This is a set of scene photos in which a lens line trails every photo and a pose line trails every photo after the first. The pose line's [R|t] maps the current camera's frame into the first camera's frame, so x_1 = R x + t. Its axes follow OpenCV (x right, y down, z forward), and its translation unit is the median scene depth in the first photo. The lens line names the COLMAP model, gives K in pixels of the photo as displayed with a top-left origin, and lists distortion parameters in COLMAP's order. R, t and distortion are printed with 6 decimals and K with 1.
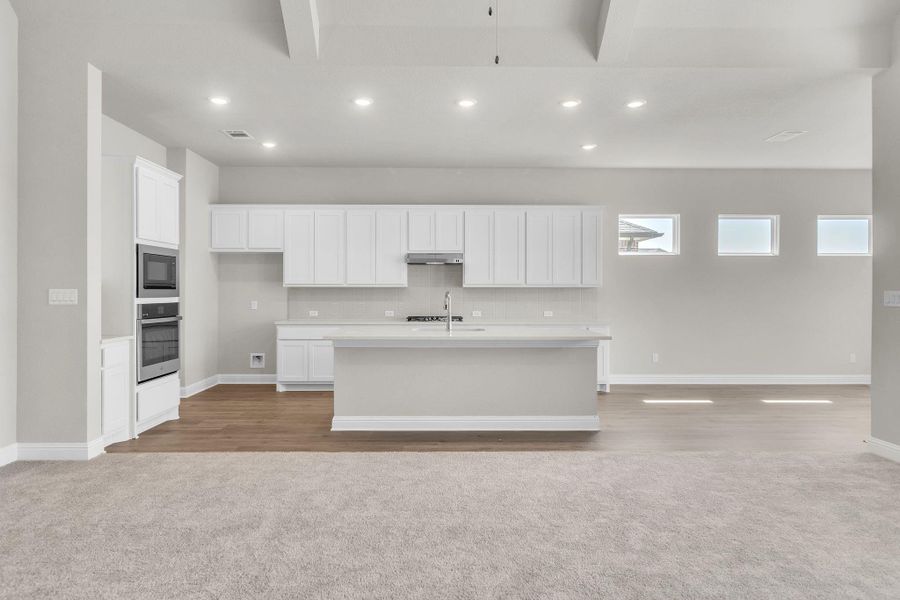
lens RADIAL K [[461.5, 0, 450.0], [0, 461.5, 300.0], [0, 0, 1]] dist [-0.000224, 0.000025]
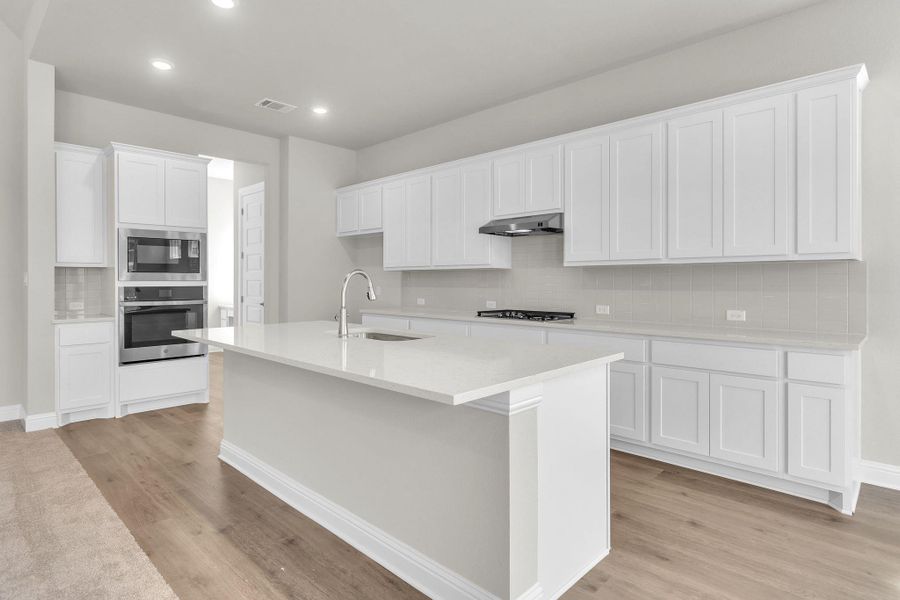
lens RADIAL K [[458.8, 0, 438.8], [0, 458.8, 287.2], [0, 0, 1]] dist [0.000490, 0.000206]
pose [[0.742275, 0.008177, -0.670045, 0.356312], [-0.010208, 0.999947, 0.000895, 0.001414], [0.670017, 0.006175, 0.742320, 0.478344]]
